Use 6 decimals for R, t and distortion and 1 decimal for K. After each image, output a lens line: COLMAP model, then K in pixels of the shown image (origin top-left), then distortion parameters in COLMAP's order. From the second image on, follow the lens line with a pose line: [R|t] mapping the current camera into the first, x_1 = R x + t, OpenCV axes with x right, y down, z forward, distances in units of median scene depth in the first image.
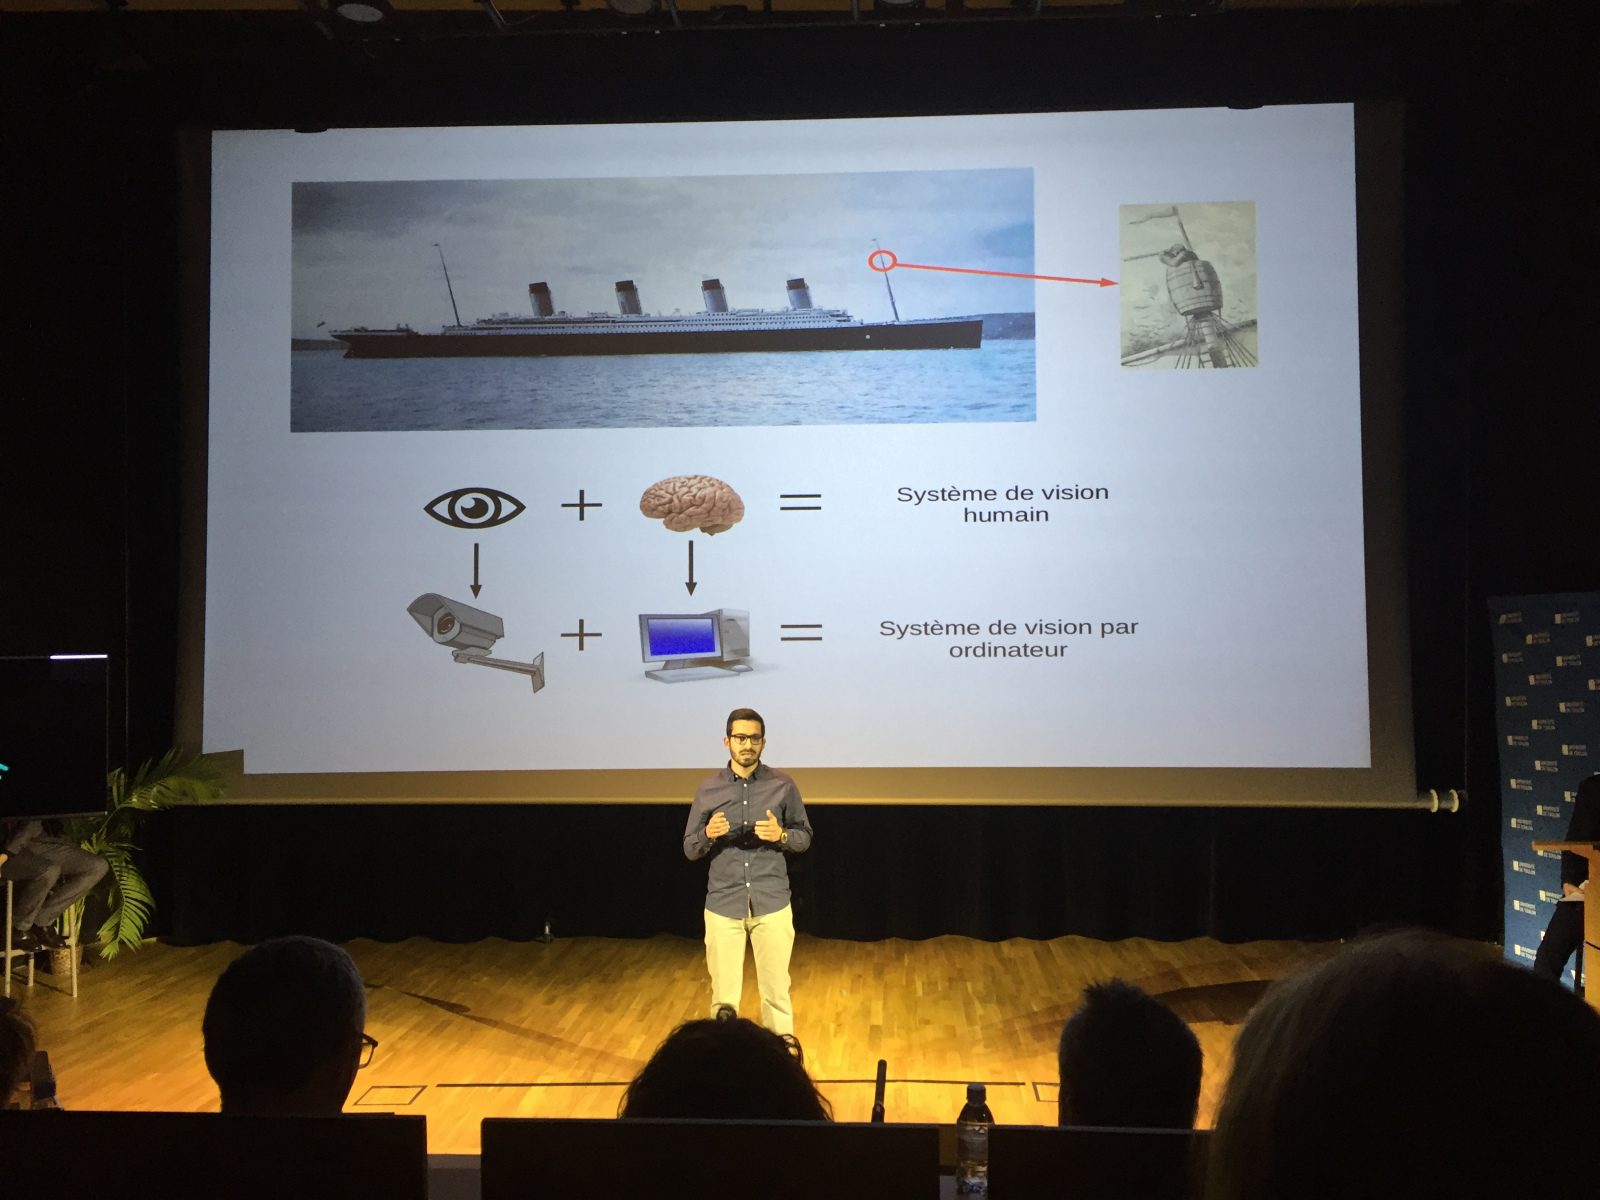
lens RADIAL K [[1414.5, 0, 790.2], [0, 1414.5, 603.9], [0, 0, 1]] dist [0.099411, -0.128328]
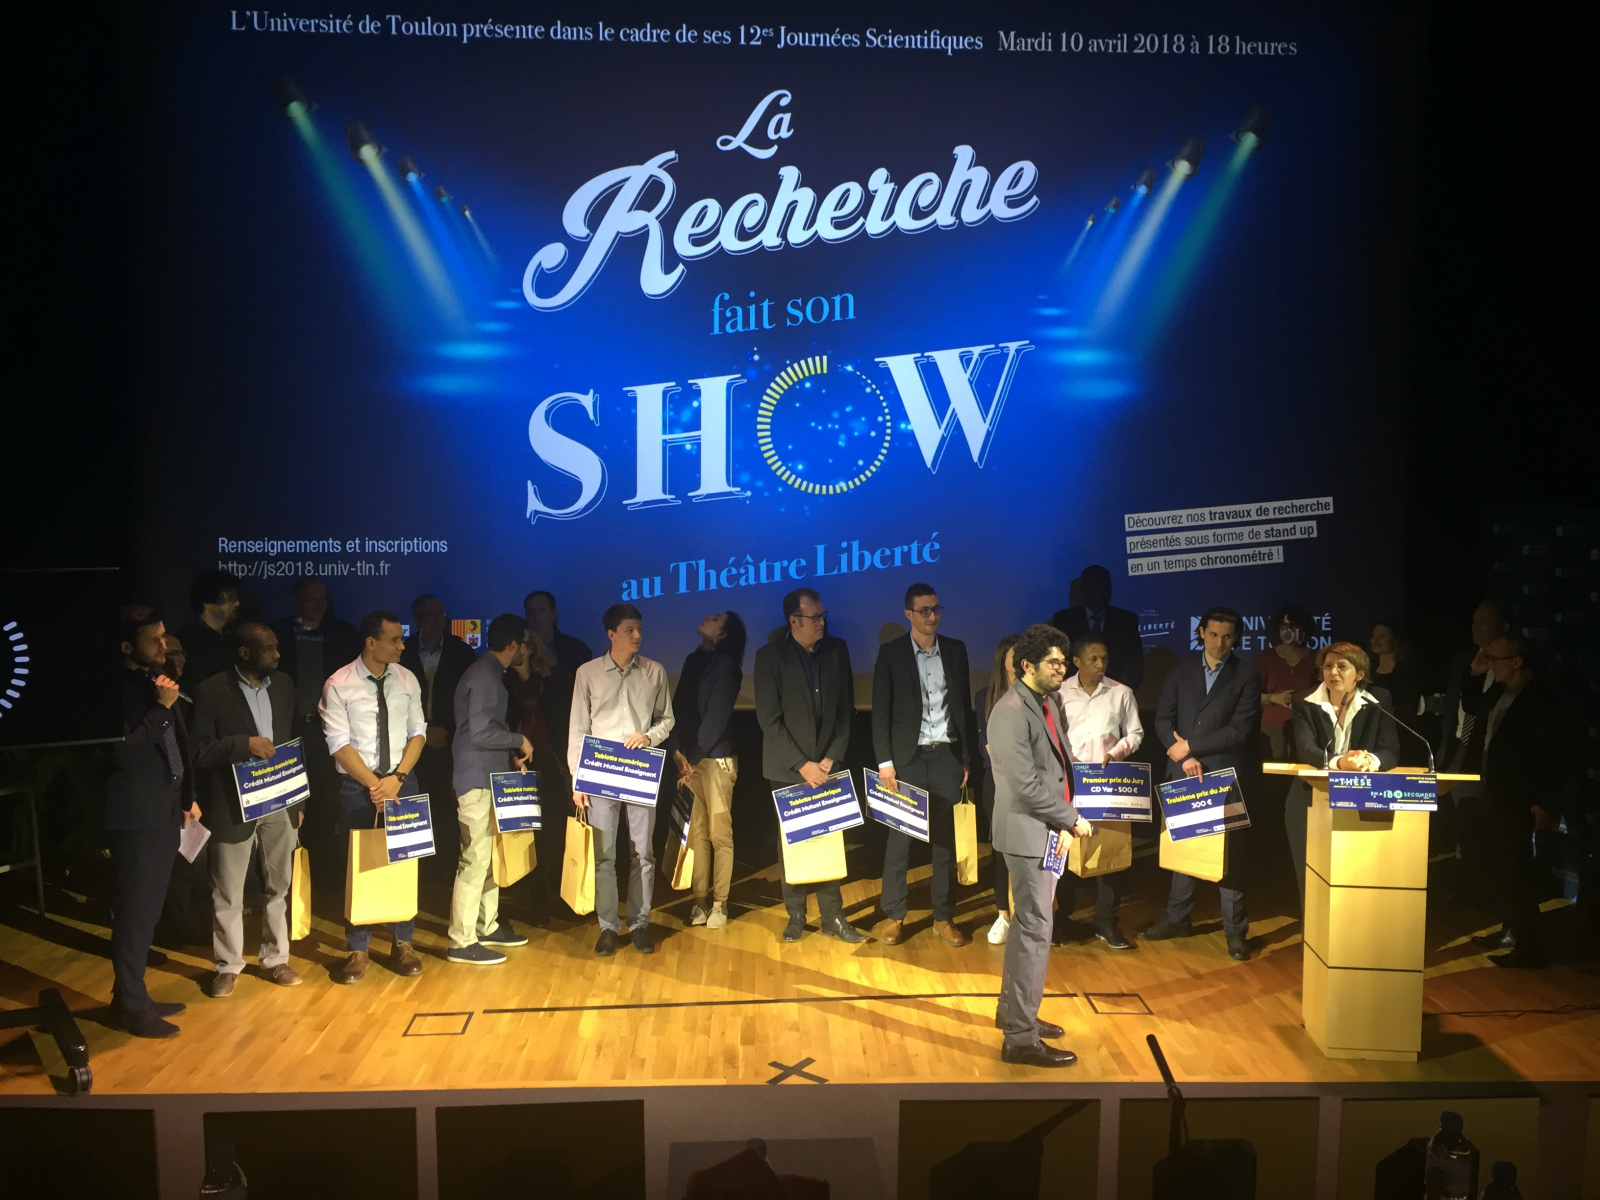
lens RADIAL K [[1414.5, 0, 790.0], [0, 1414.5, 612.5], [0, 0, 1]] dist [0.099411, -0.128328]
pose [[0.993991, 0.003785, 0.109393, -0.148241], [-0.014298, 0.995328, 0.095487, -0.027192], [-0.108521, -0.096477, 0.989402, 0.049965]]
